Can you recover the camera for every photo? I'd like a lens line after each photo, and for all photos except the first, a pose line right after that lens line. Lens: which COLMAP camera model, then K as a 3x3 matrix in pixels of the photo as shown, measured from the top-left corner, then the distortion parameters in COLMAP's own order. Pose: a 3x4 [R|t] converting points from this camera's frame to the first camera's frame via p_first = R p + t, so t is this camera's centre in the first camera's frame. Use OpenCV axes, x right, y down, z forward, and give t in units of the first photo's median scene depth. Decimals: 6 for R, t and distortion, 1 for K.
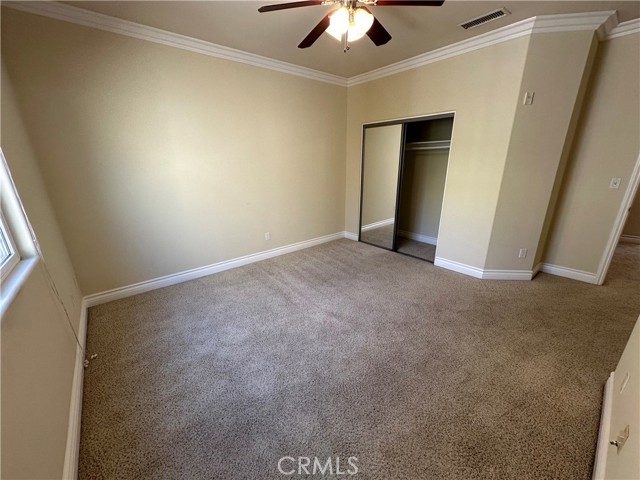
lens RADIAL K [[255.0, 0, 322.0], [0, 255.0, 240.7], [0, 0, 1]] dist [-0.004106, -0.000182]
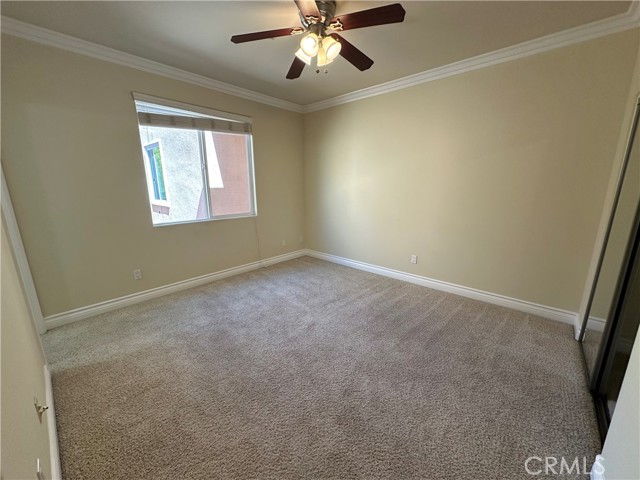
lens RADIAL K [[255.0, 0, 320.5], [0, 255.0, 241.1], [0, 0, 1]] dist [-0.004106, -0.000182]
pose [[0.135836, 0.226094, -0.964588, 0.718076], [-0.304511, 0.936011, 0.176514, -0.162054], [0.942773, 0.269751, 0.195992, 0.563866]]
